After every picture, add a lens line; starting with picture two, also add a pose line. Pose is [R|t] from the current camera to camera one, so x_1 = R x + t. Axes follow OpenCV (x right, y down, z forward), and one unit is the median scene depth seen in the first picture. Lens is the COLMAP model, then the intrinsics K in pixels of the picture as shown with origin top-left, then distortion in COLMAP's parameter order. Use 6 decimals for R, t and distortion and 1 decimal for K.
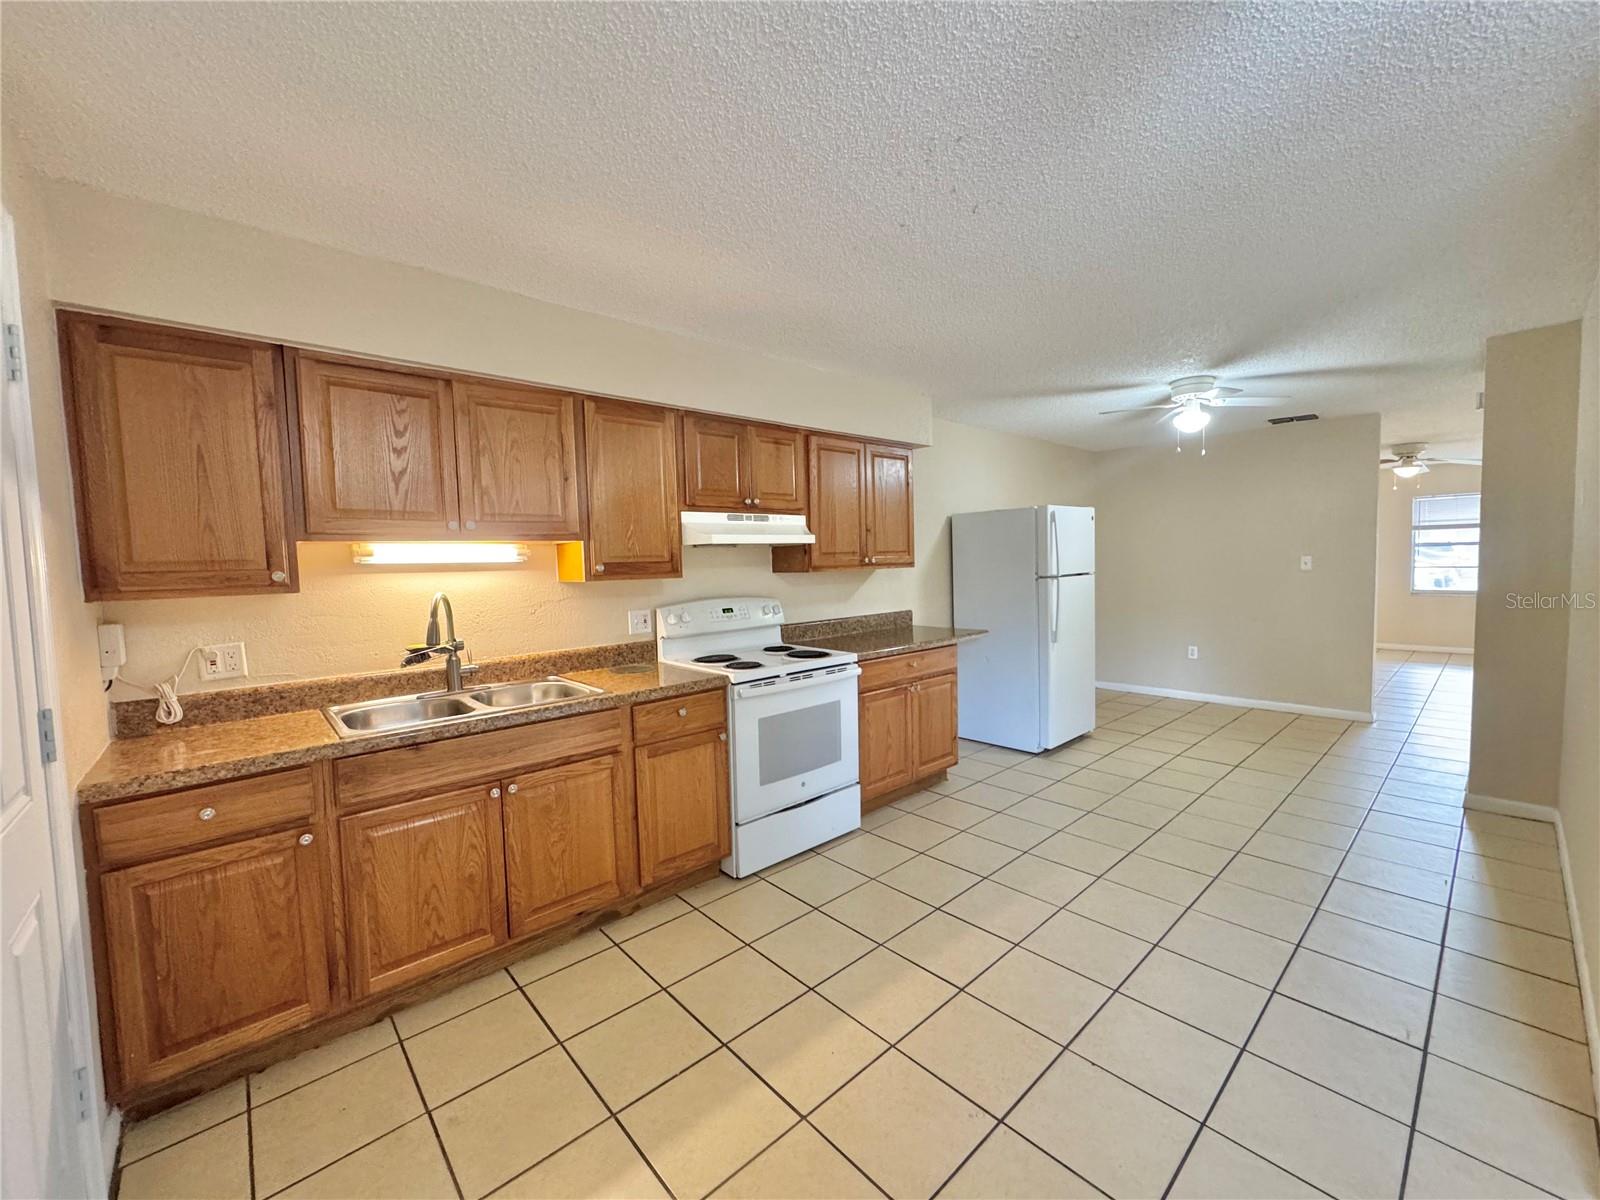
lens RADIAL K [[640.5, 0, 806.9], [0, 640.5, 599.4], [0, 0, 1]] dist [-0.000358, 0.000109]
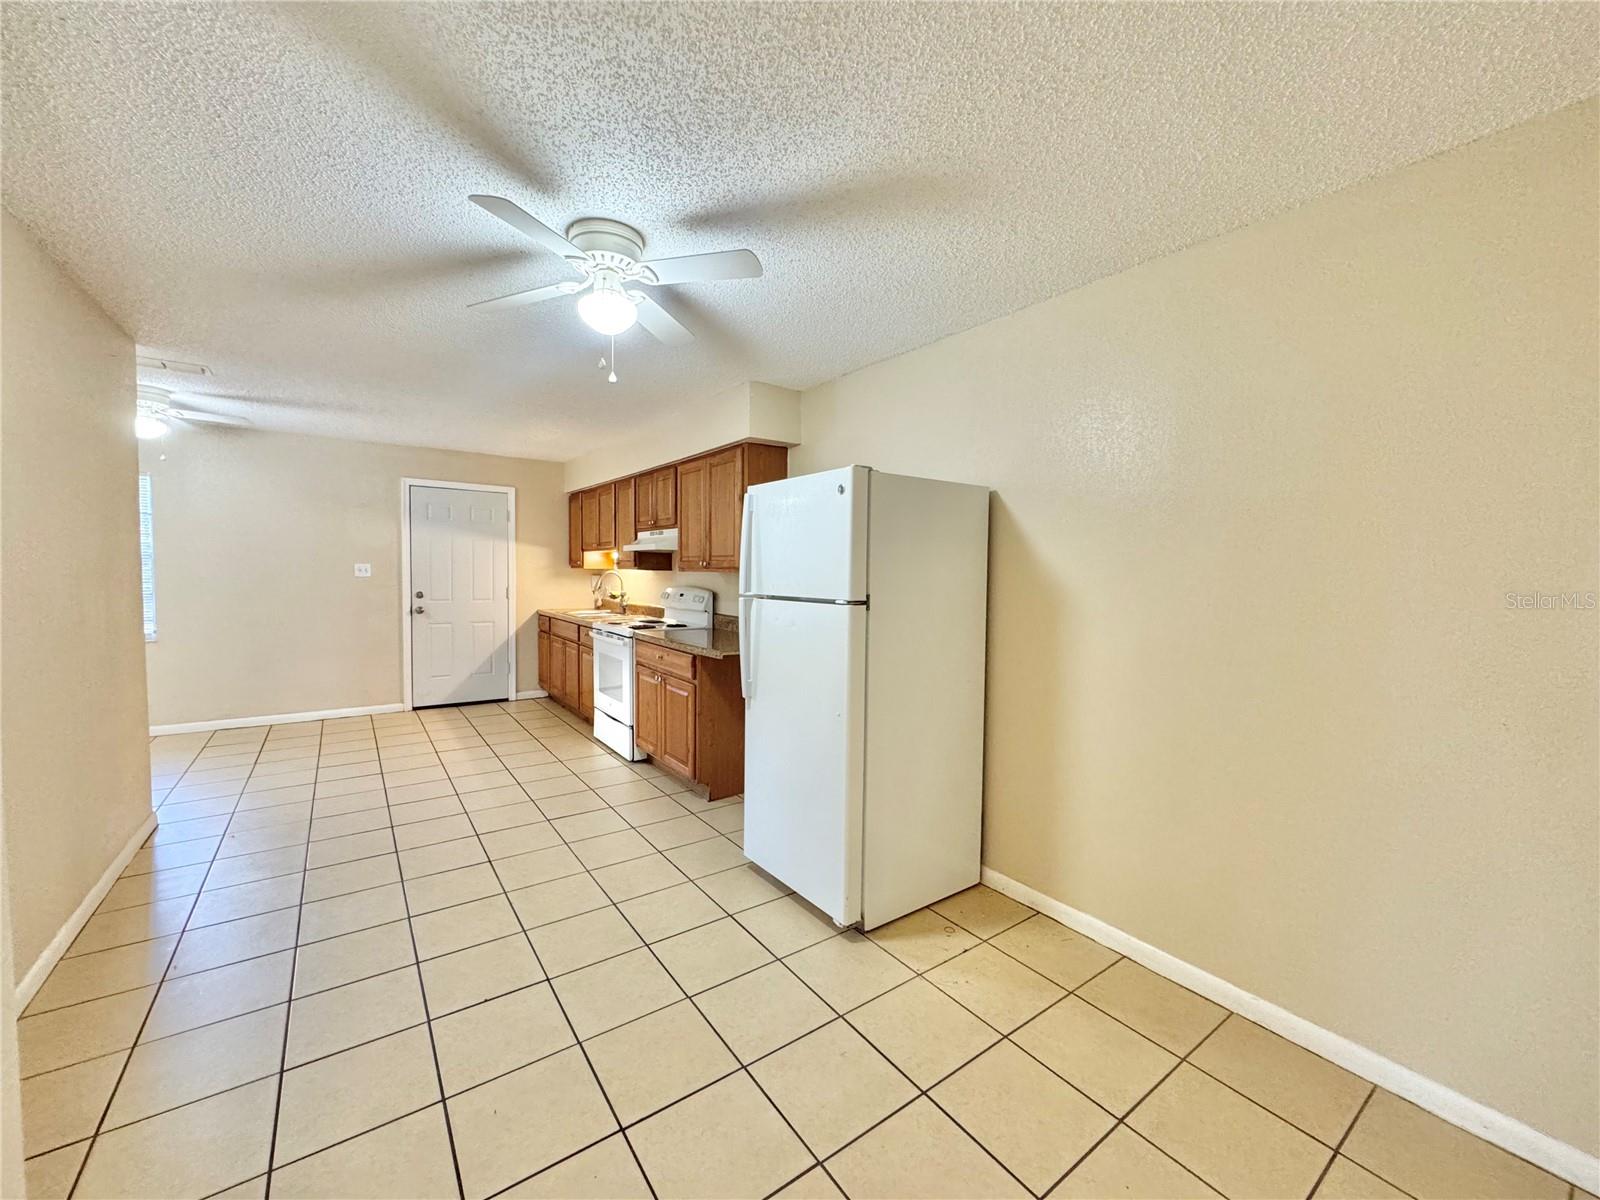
lens RADIAL K [[637.1, 0, 804.9], [0, 637.1, 600.1], [0, 0, 1]] dist [-0.002394, 0.000081]
pose [[-0.103100, 0.071987, -0.992063, 1.776953], [-0.070674, 0.994327, 0.079496, -0.148075], [0.992157, 0.078309, -0.097427, 1.944286]]
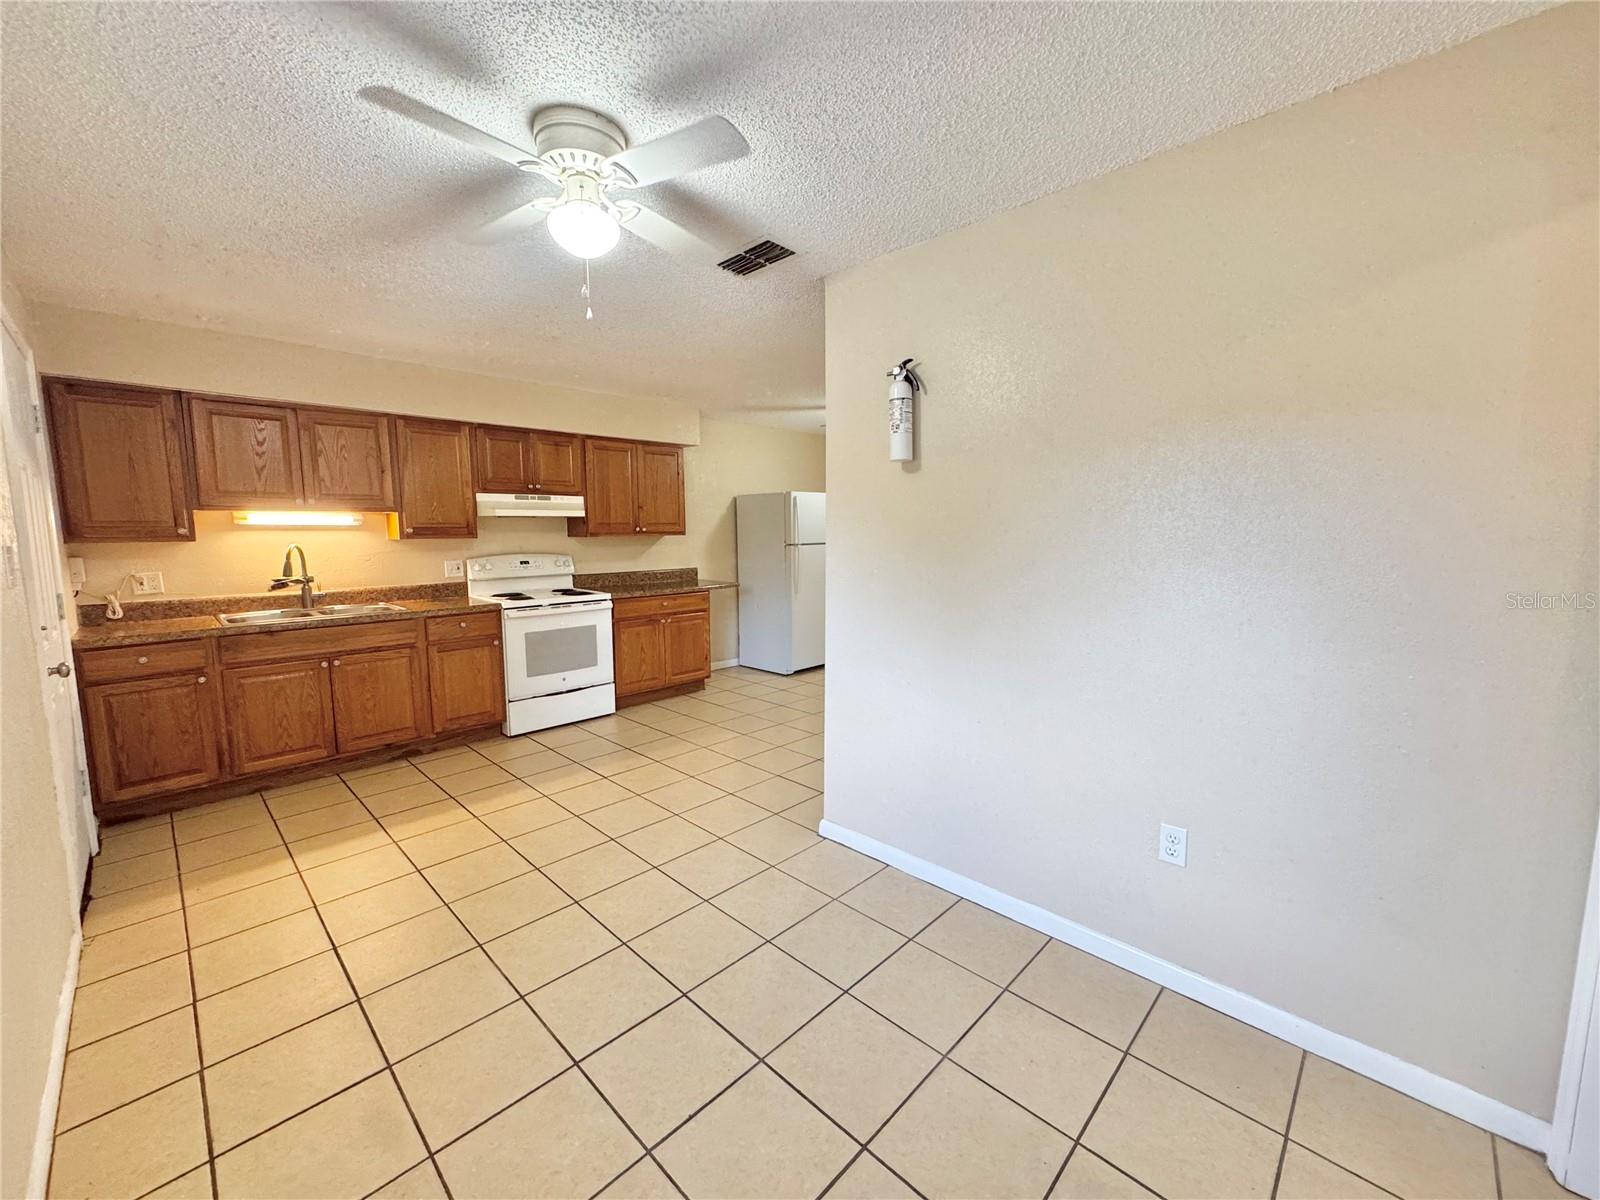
lens RADIAL K [[637.1, 0, 804.9], [0, 637.1, 600.1], [0, 0, 1]] dist [-0.002394, 0.000081]
pose [[0.997377, 0.014755, 0.070862, 0.540211], [-0.018370, 0.998548, 0.050642, 0.023476], [-0.070012, -0.051811, 0.996200, -0.614632]]
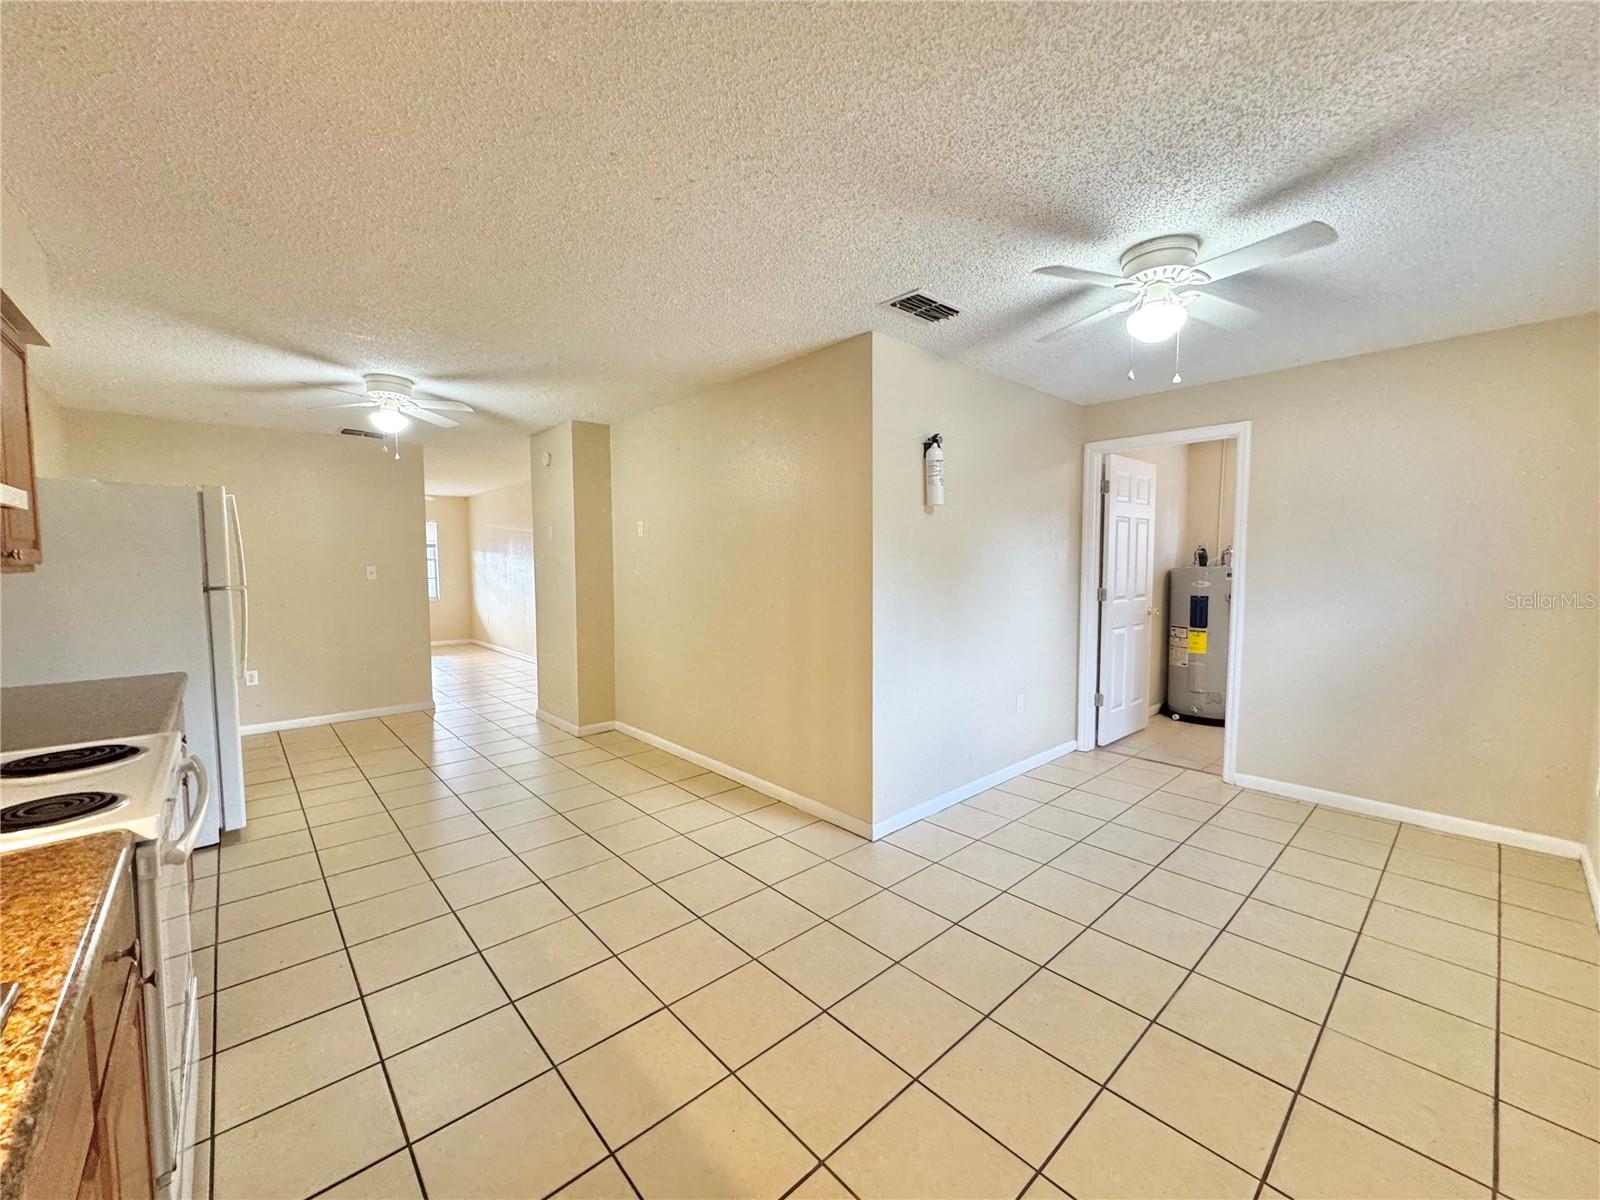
lens RADIAL K [[635.1, 0, 800.0], [0, 635.1, 600.0], [0, 0, 1]] dist [0.000988, 0.000398]
pose [[0.003021, -0.035328, 0.999371, -0.566771], [0.063299, 0.997378, 0.035066, -0.010392], [-0.997990, 0.063153, 0.005249, 0.633615]]
